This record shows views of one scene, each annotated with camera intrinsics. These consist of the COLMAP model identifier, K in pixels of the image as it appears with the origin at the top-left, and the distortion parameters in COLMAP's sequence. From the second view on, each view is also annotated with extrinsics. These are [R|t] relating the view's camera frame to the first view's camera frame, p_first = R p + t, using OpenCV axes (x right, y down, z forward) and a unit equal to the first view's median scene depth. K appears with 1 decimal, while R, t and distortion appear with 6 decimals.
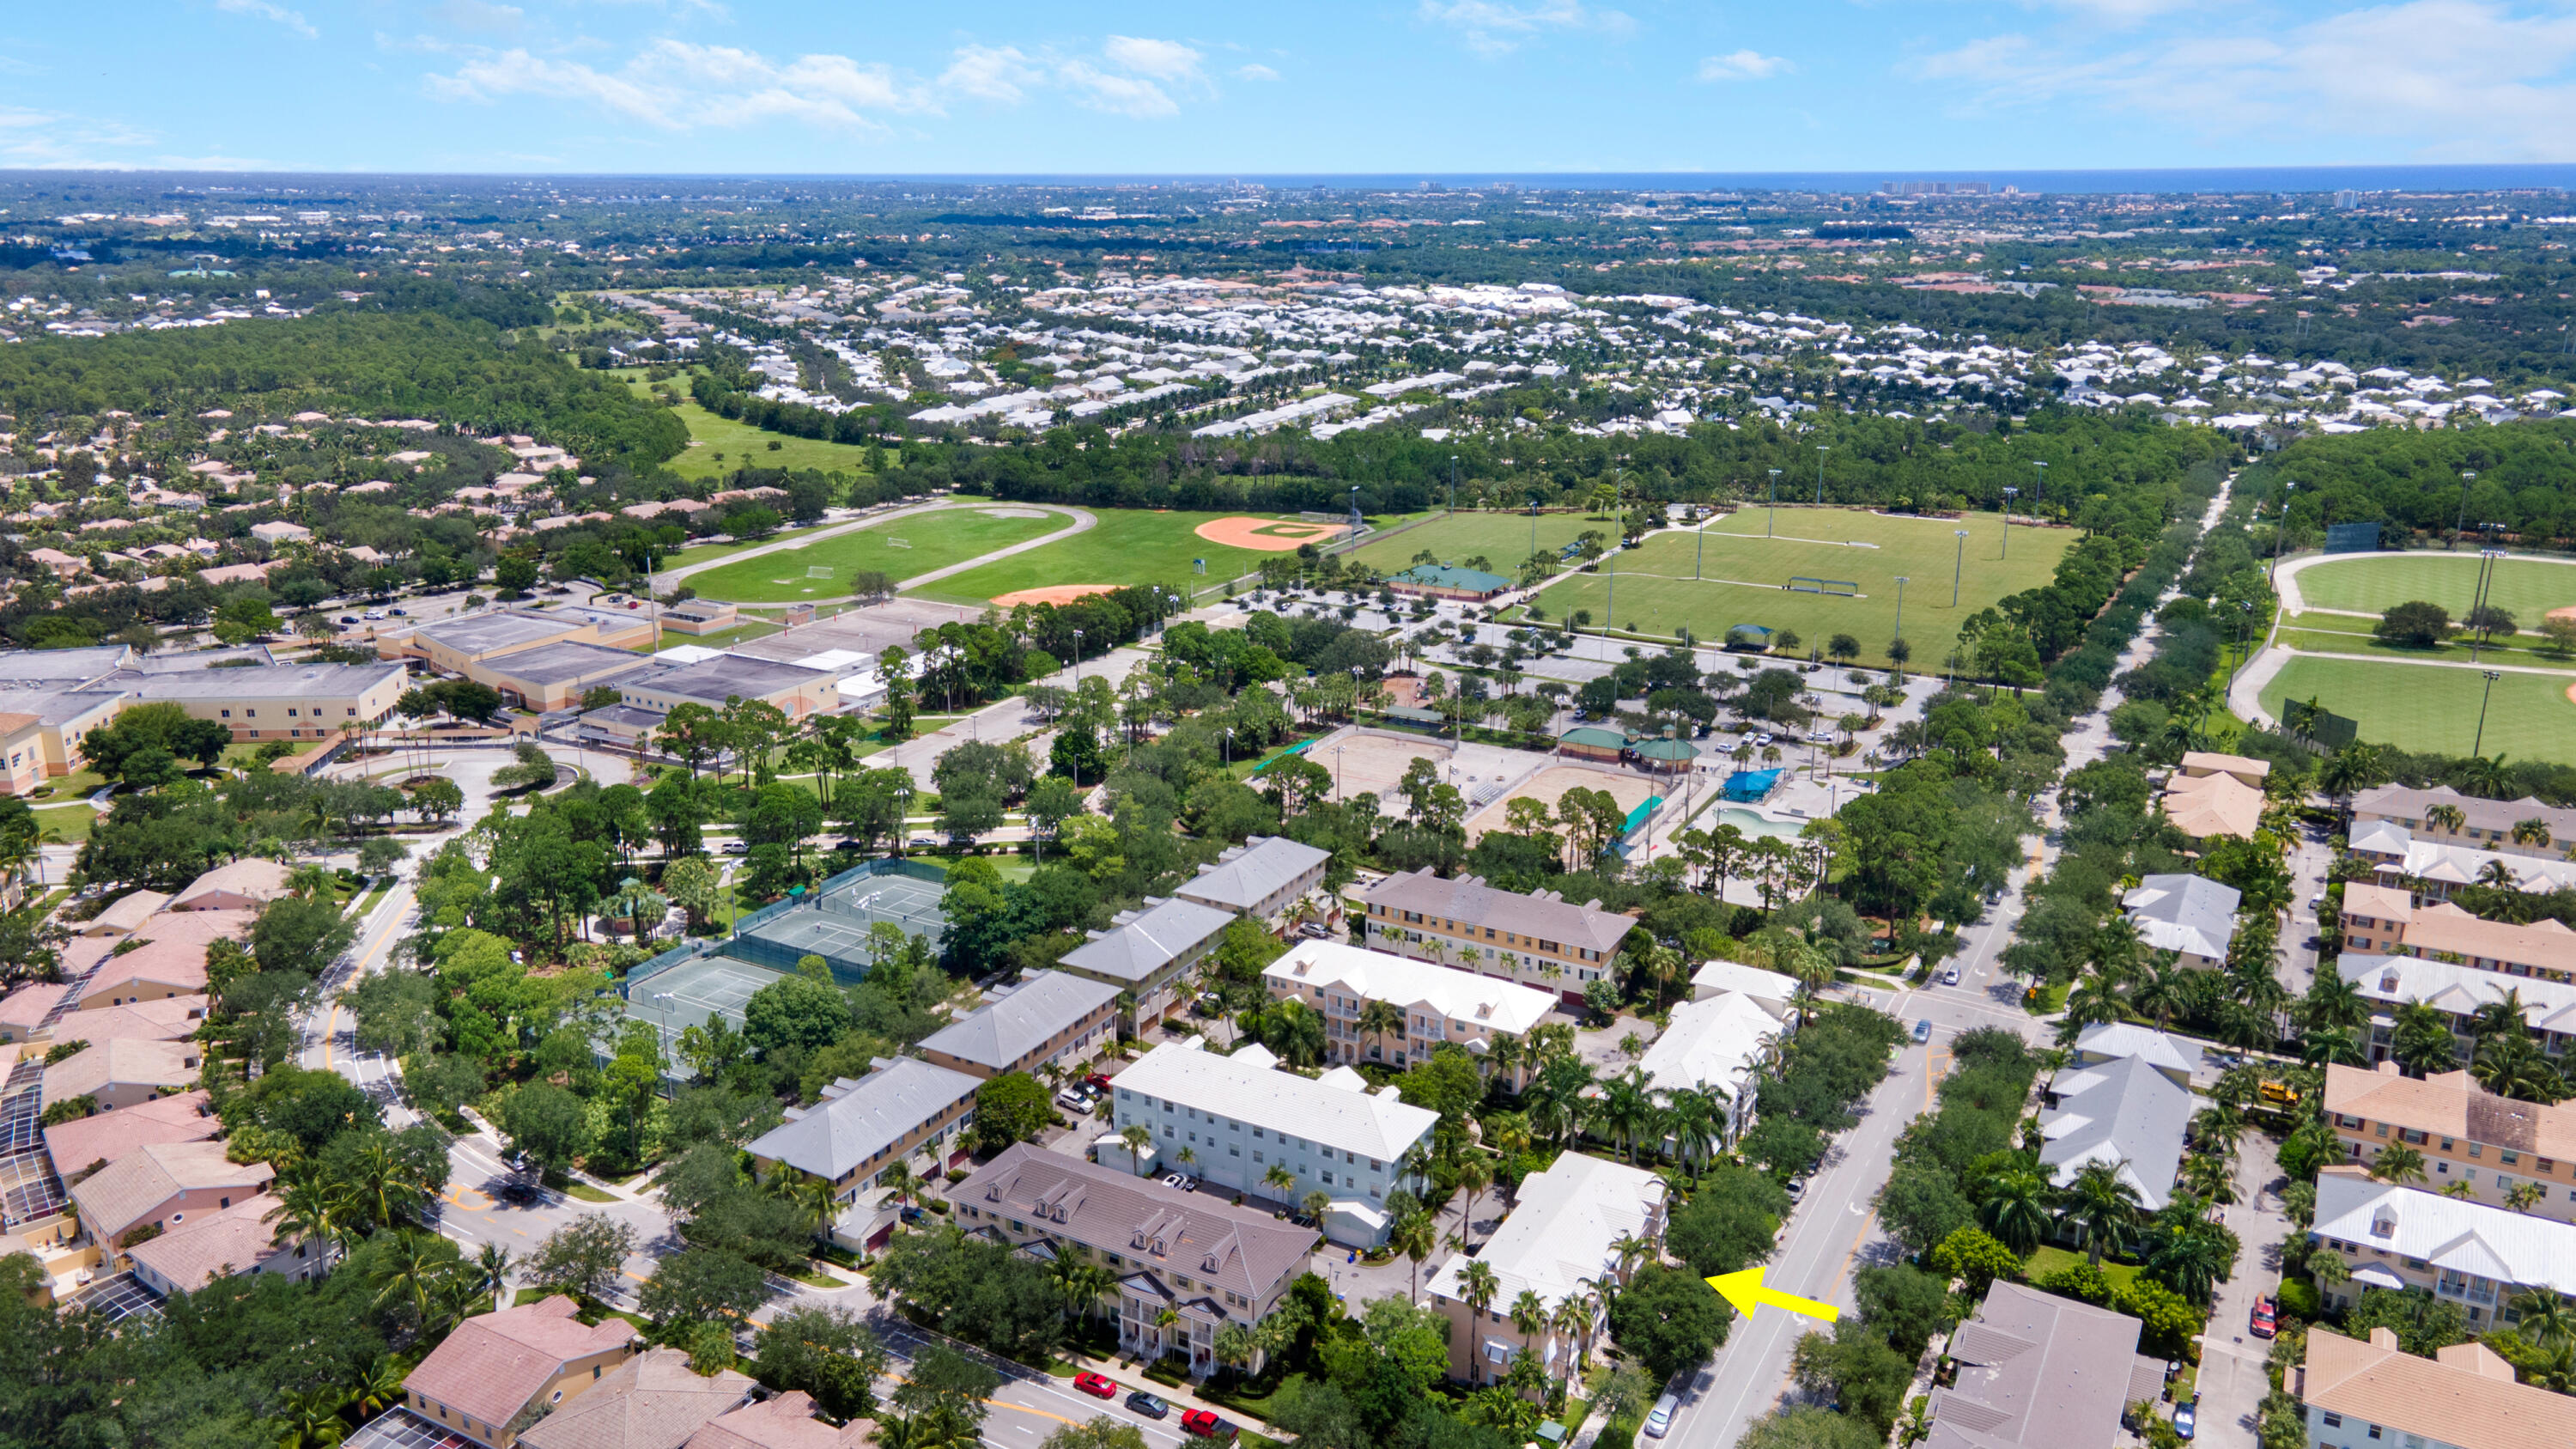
lens RADIAL K [[1918.1, 0, 1288.0], [0, 1918.1, 724.5], [0, 0, 1]] dist [0.004742, 0.016061]
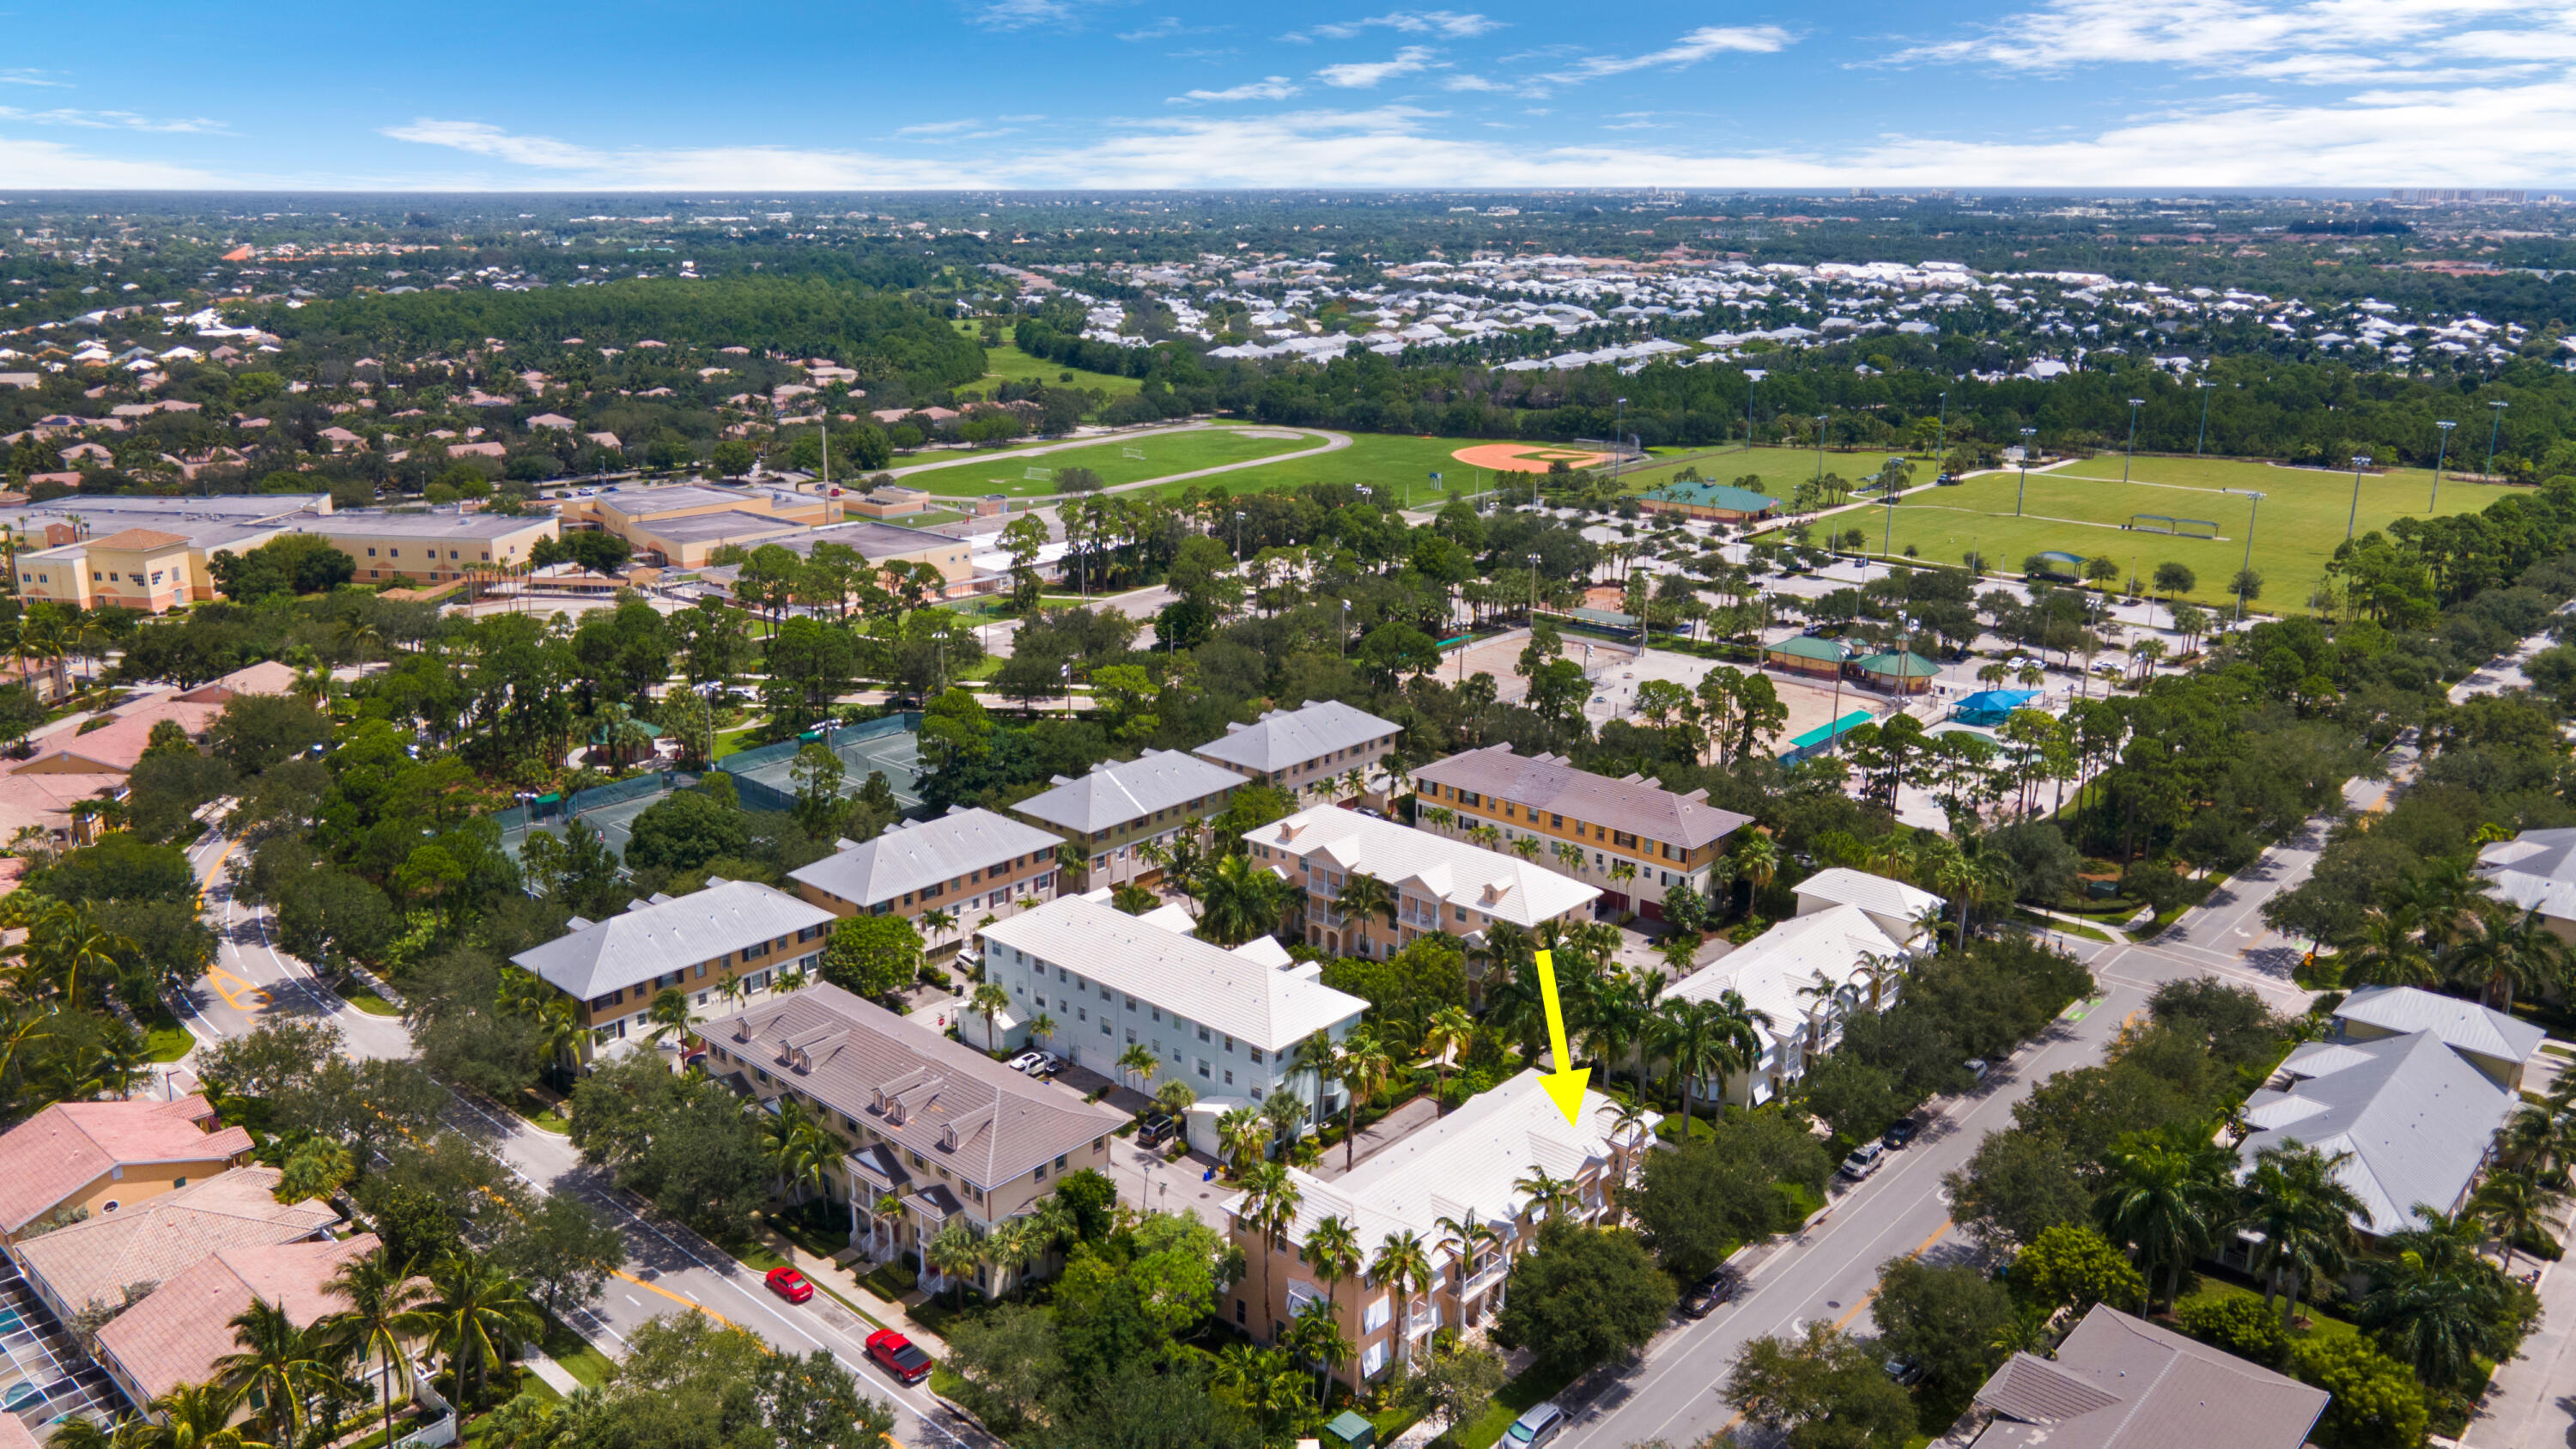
lens RADIAL K [[1918.1, 0, 1288.0], [0, 1918.1, 724.5], [0, 0, 1]] dist [0.004742, 0.016061]
pose [[0.975028, 0.064621, -0.212471, 0.162865], [-0.067994, 0.997649, -0.008599, 0.084175], [0.211416, 0.022831, 0.977130, 0.214743]]
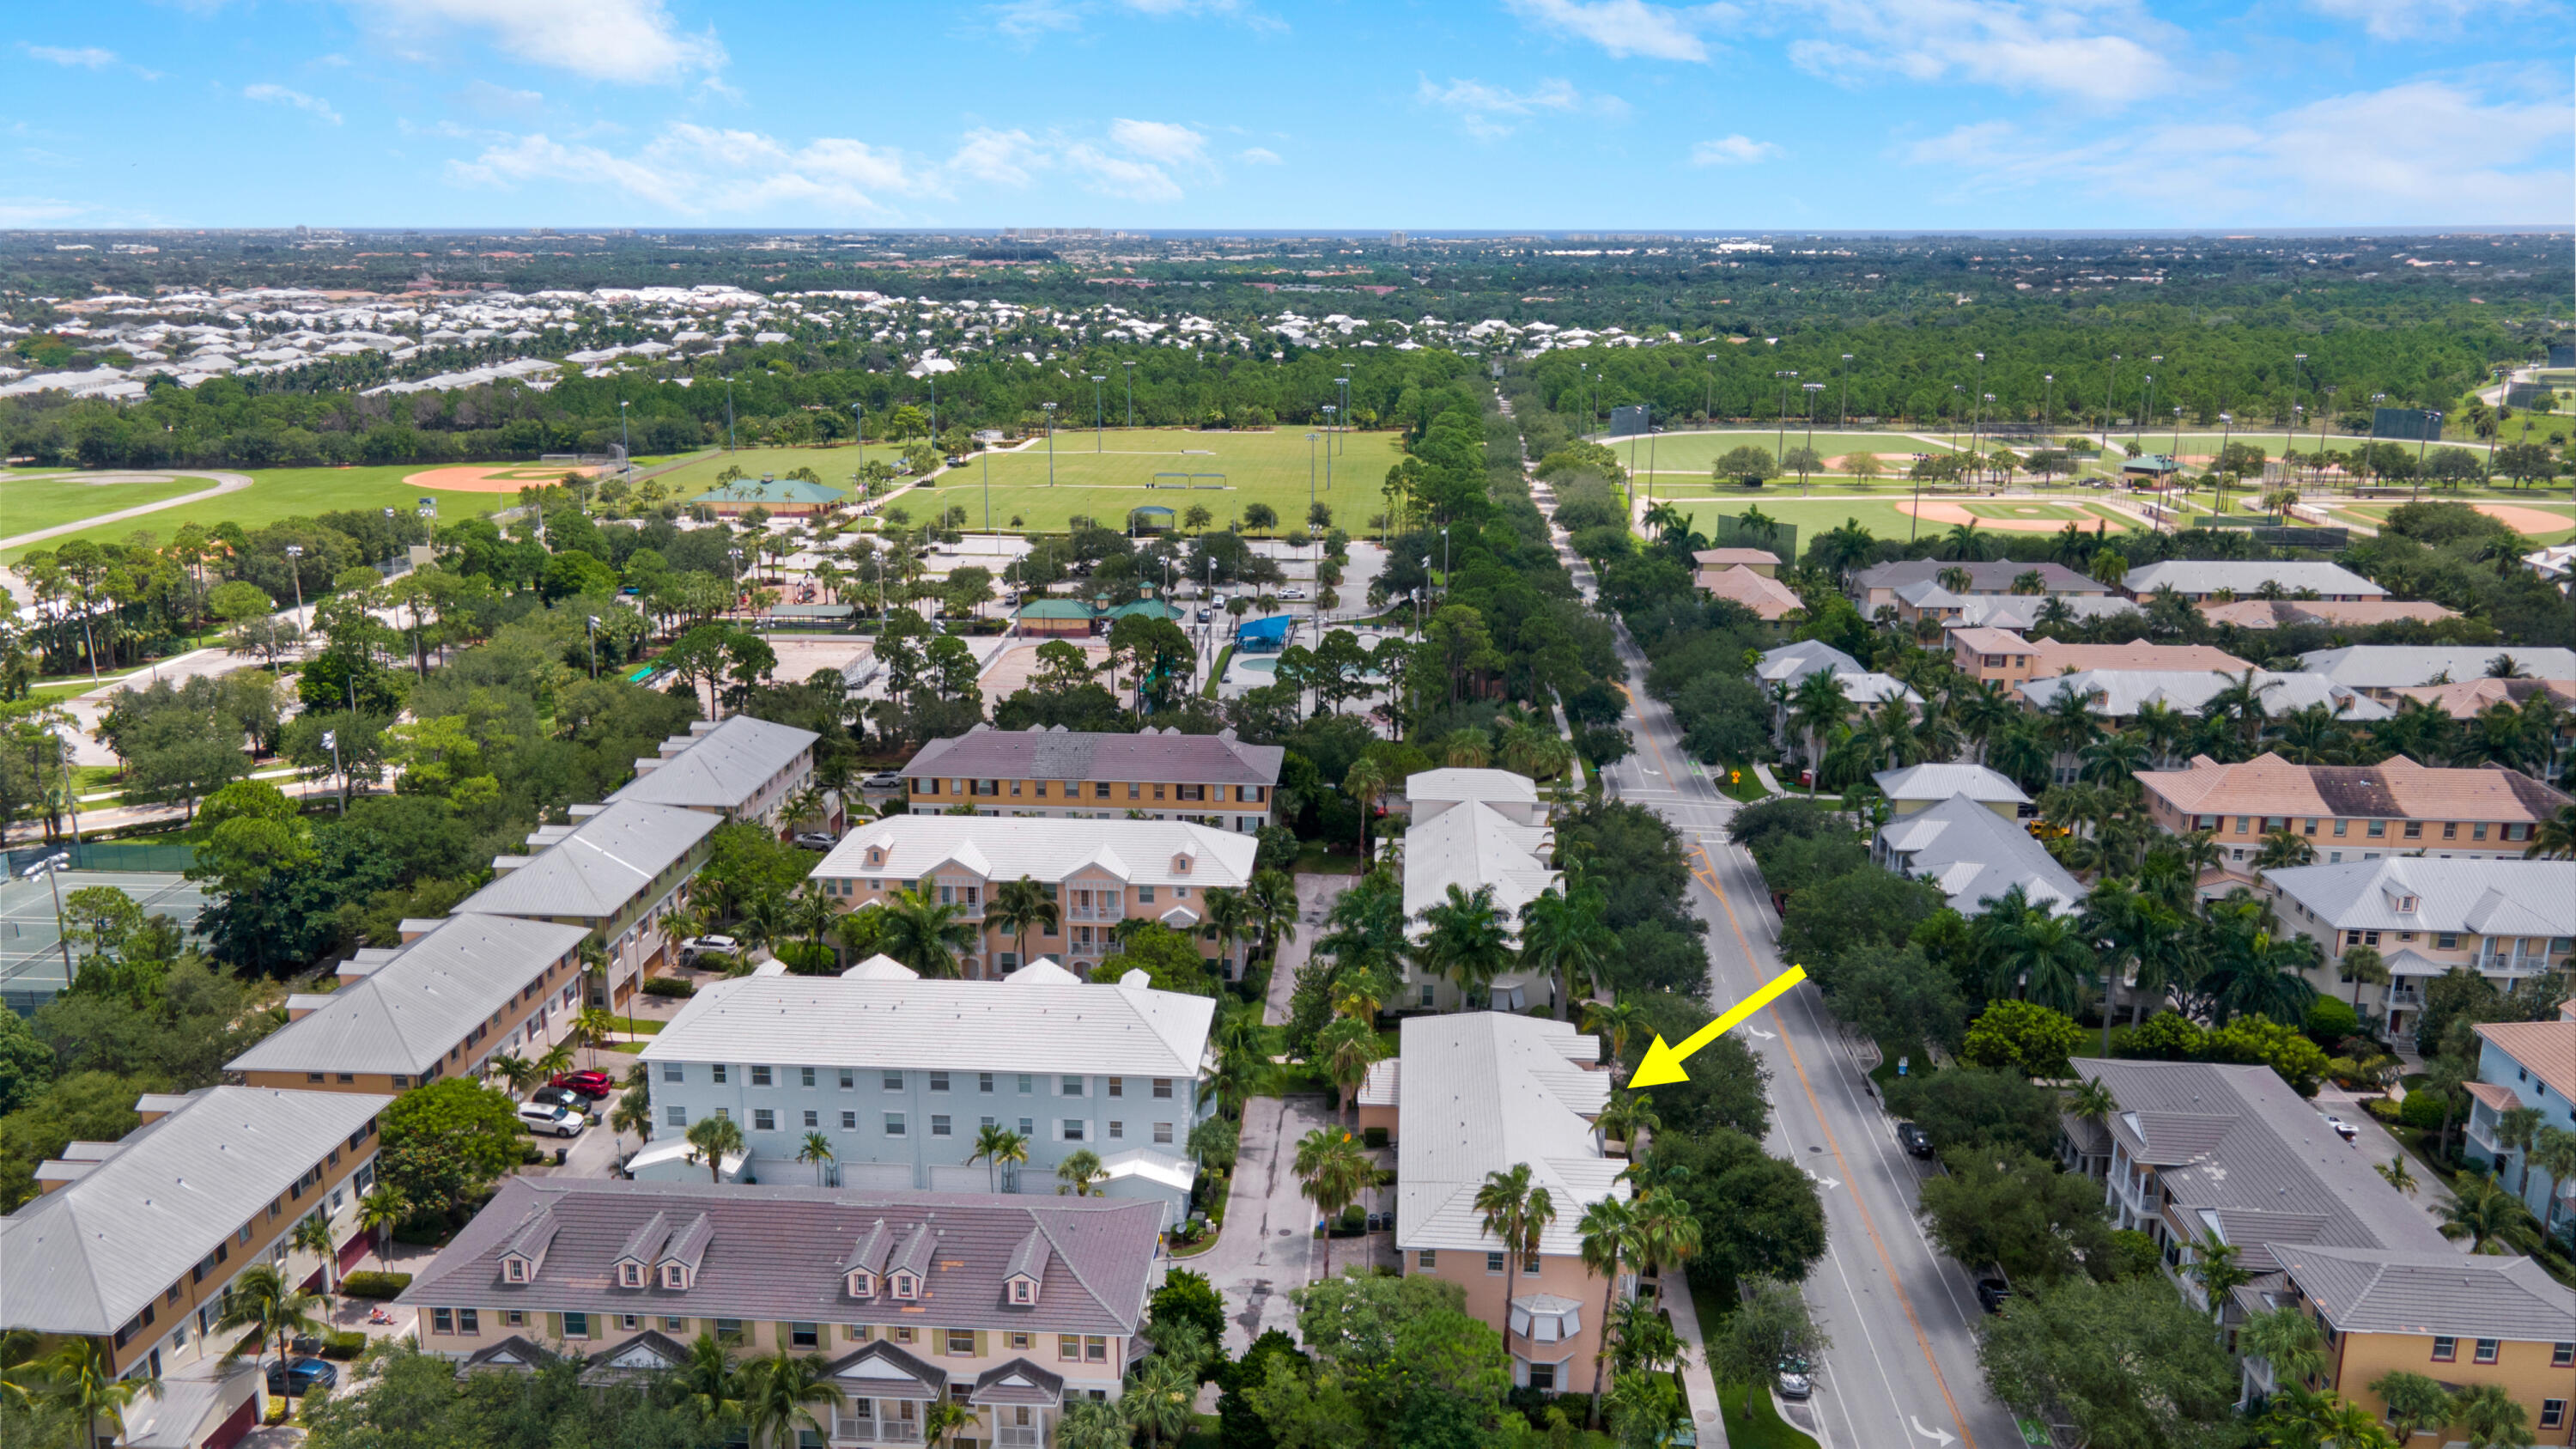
lens RADIAL K [[1860.7, 0, 1288.0], [0, 1860.7, 724.5], [0, 0, 1]] dist [0.007902, 0.050737]
pose [[0.899967, -0.109649, 0.421944, -0.120324], [0.123641, 0.992310, -0.005846, 0.098036], [-0.418058, 0.057431, 0.906603, 0.350444]]
